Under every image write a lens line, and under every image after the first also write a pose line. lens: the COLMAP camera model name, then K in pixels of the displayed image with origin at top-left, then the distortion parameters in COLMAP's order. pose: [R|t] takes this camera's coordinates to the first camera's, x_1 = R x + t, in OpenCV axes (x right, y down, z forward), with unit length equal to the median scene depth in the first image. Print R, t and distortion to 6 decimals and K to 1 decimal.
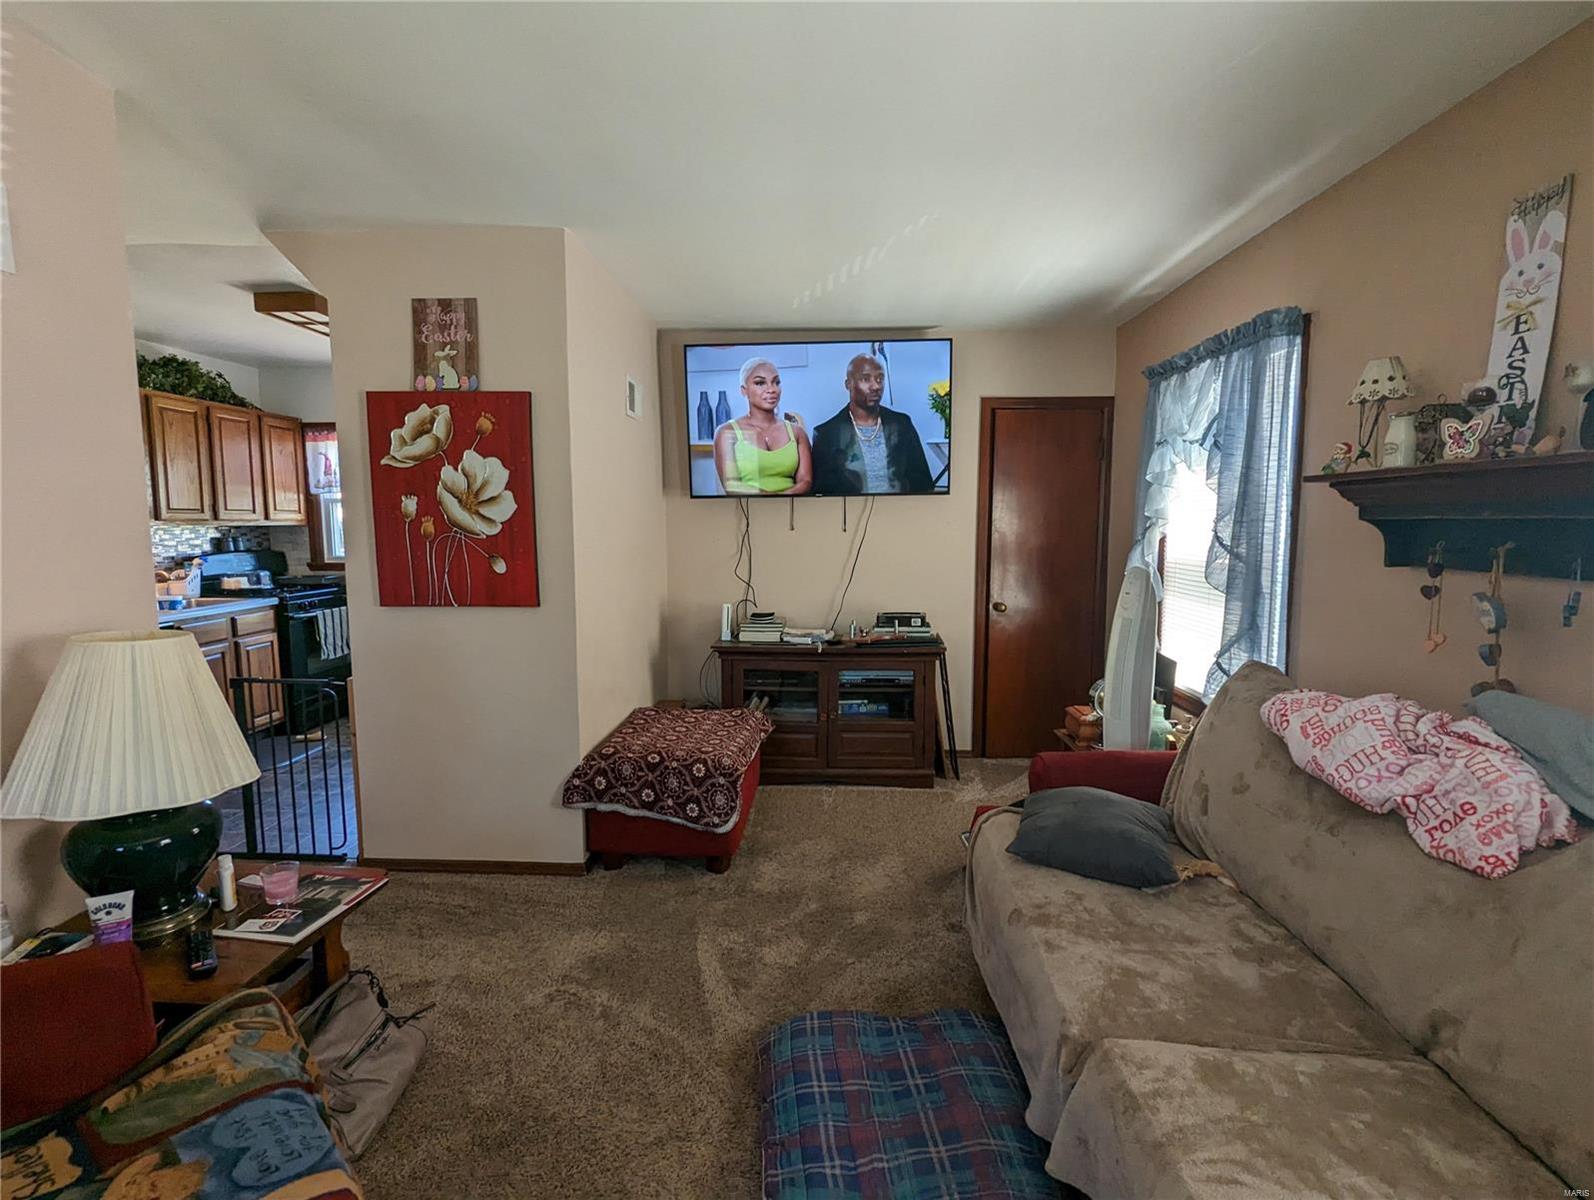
lens RADIAL K [[755.4, 0, 797.0], [0, 755.4, 602.9], [0, 0, 1]] dist [0.001826, 0.000101]
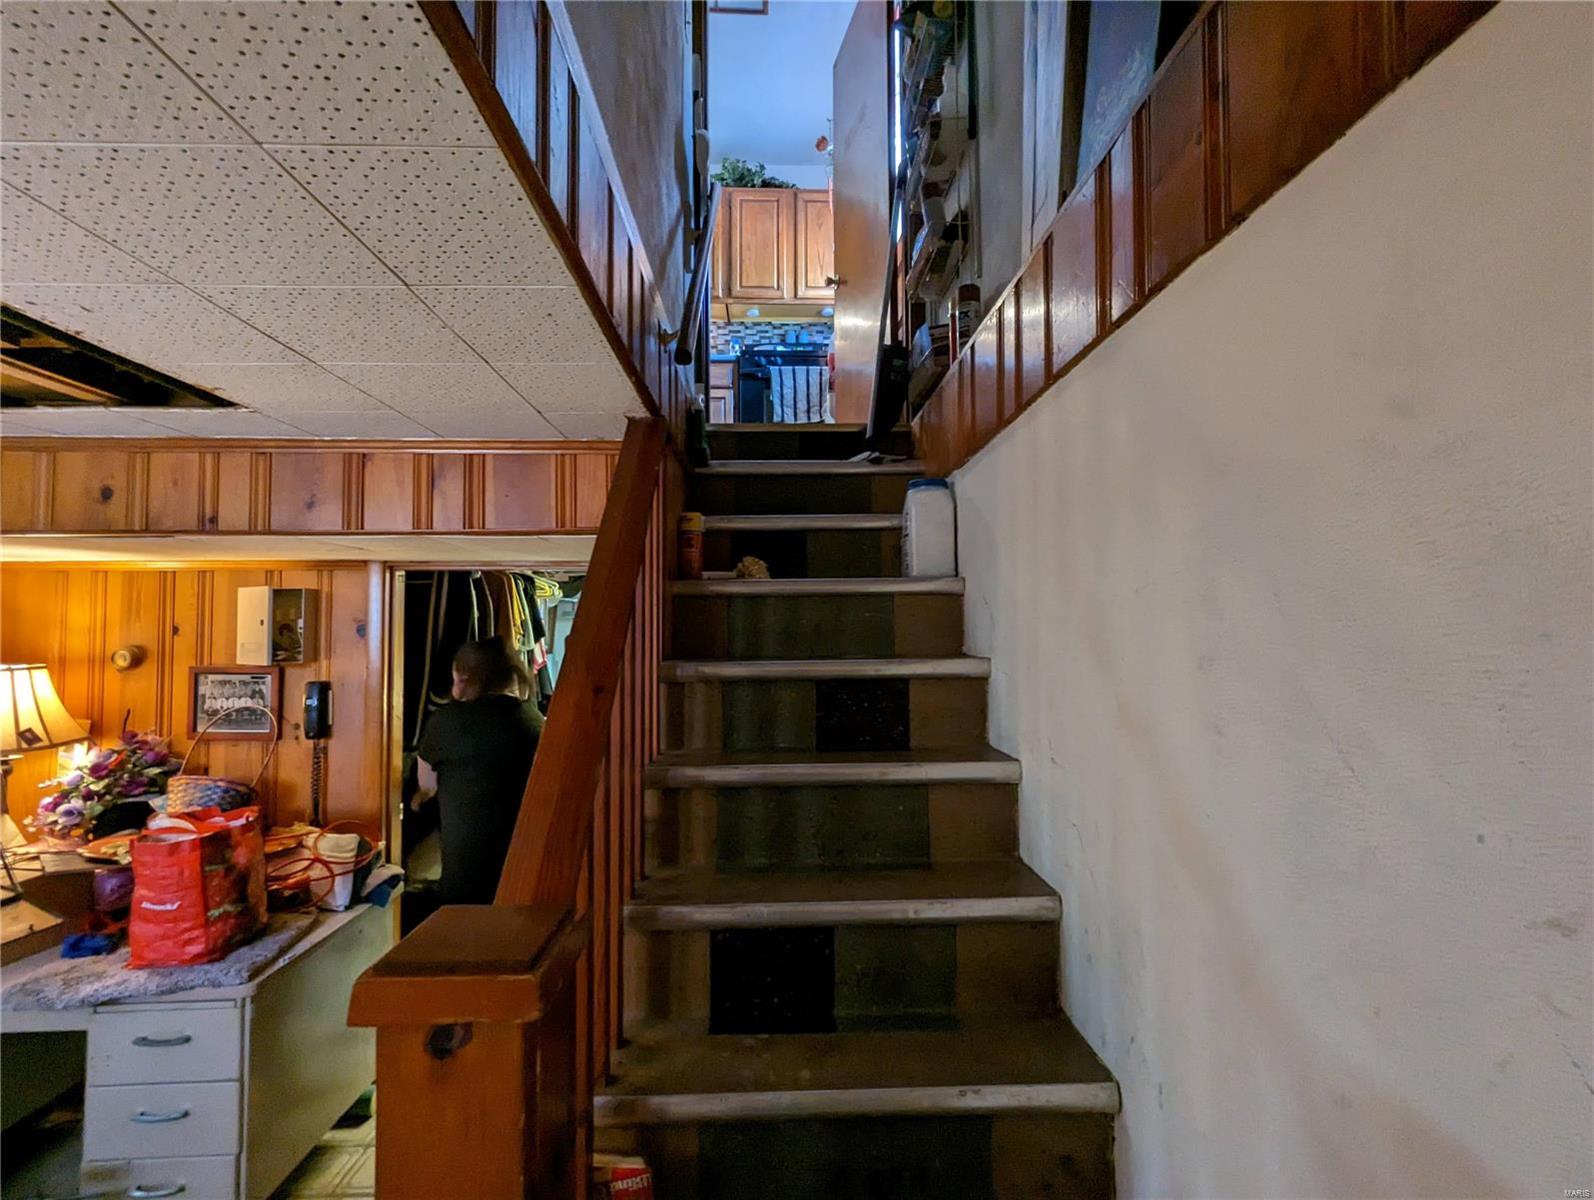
lens RADIAL K [[755.4, 0, 798.6], [0, 755.4, 602.2], [0, 0, 1]] dist [0.001826, 0.000101]
pose [[0.078315, -0.032808, -0.996389, 0.243483], [-0.103923, 0.993744, -0.040889, 0.313622], [0.991497, 0.106750, 0.074416, 0.972700]]
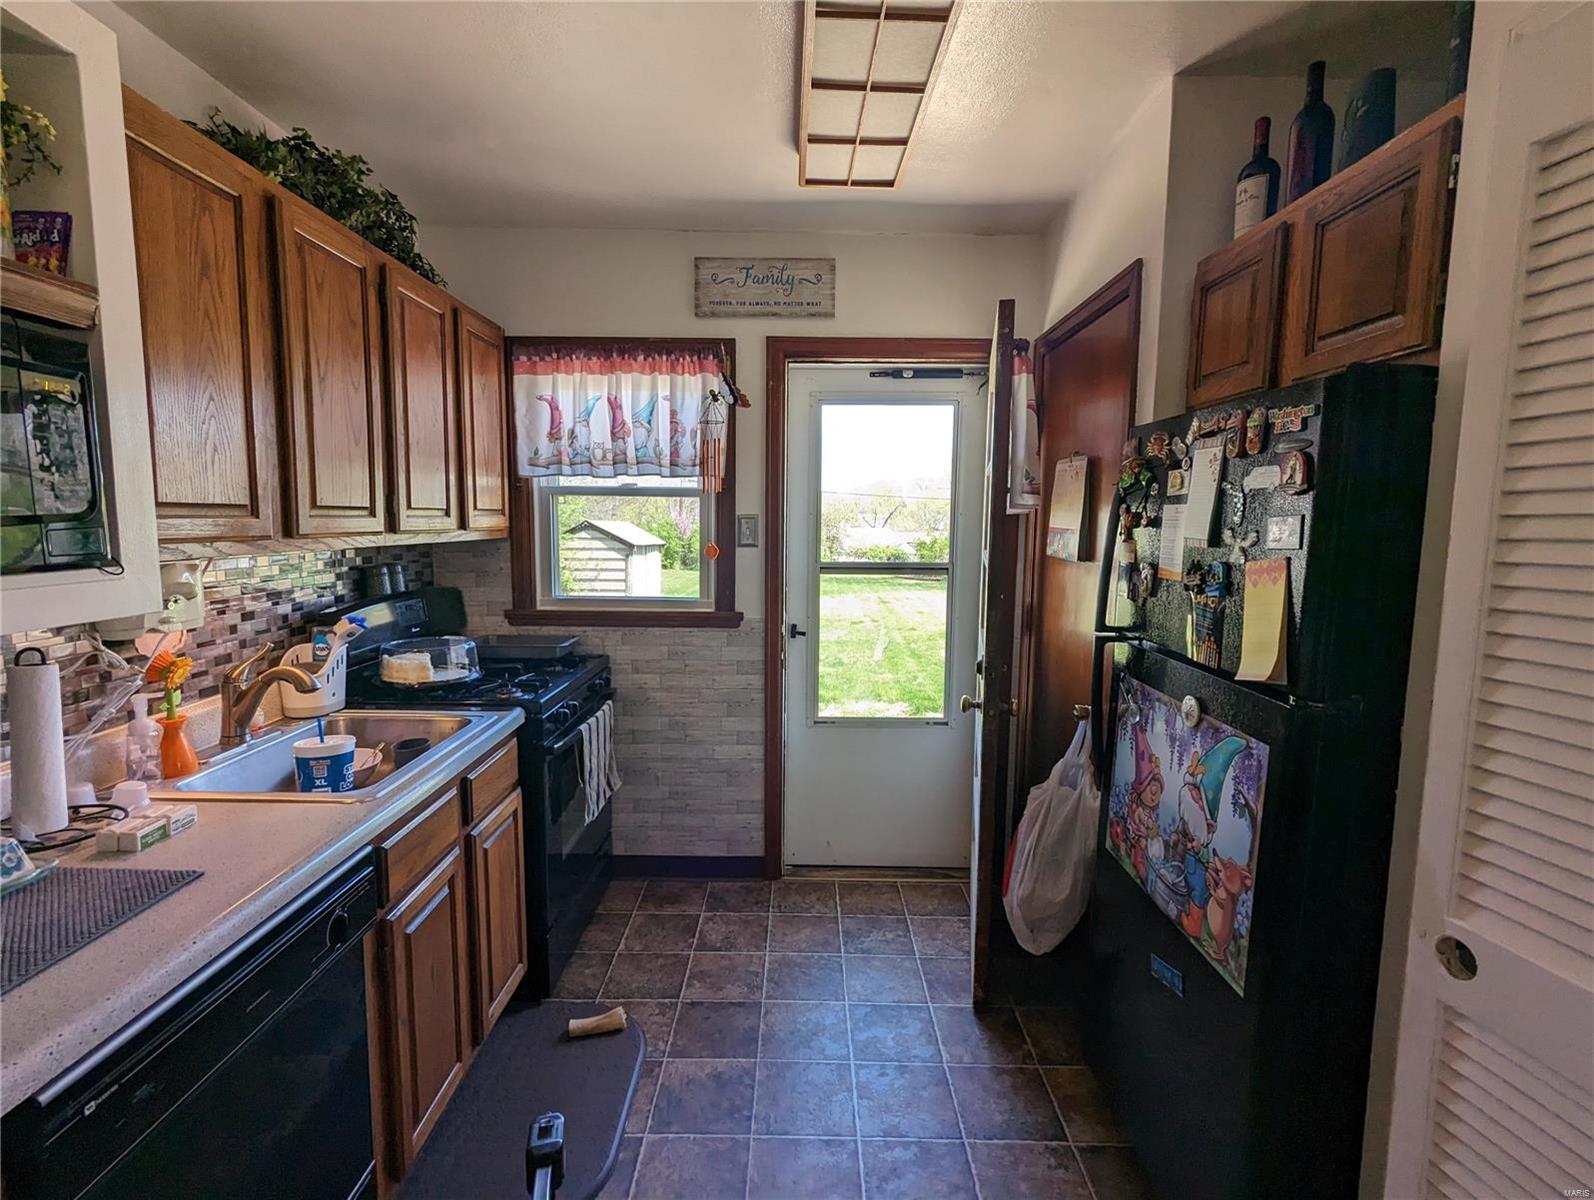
lens RADIAL K [[755.4, 0, 795.3], [0, 755.4, 600.2], [0, 0, 1]] dist [0.001826, 0.000101]
pose [[0.999019, 0.009501, 0.043250, -0.512408], [-0.009547, 0.999954, 0.000876, -0.067668], [-0.043239, -0.001288, 0.999064, 0.516054]]
